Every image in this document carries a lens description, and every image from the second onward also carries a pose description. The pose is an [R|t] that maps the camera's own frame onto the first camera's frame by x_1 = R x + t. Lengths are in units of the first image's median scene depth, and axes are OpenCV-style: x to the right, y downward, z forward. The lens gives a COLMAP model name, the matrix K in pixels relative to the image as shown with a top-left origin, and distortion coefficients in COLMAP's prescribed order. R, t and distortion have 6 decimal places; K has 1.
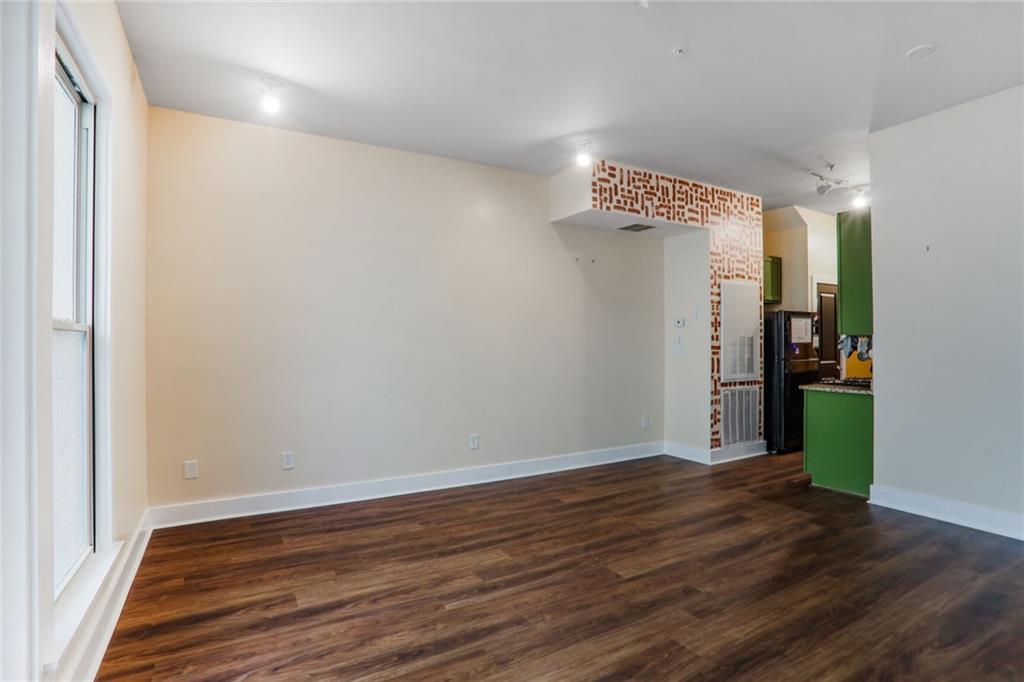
lens RADIAL K [[506.9, 0, 512.8], [0, 506.9, 334.9], [0, 0, 1]] dist [-0.035392, 0.003276]
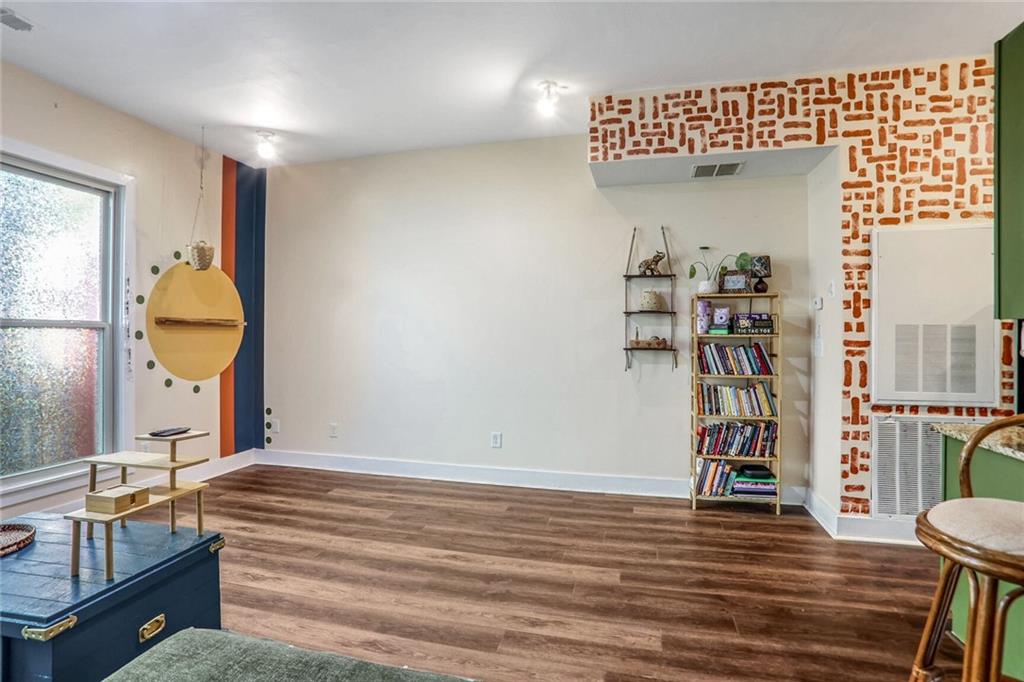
lens RADIAL K [[510.6, 0, 472.1], [0, 510.6, 328.7], [0, 0, 1]] dist [-0.026140, 0.001372]
pose [[0.713991, -0.003087, -0.700149, 0.496924], [0.008295, 0.999957, 0.004050, 0.001357], [0.700106, -0.008699, 0.713986, 0.266976]]
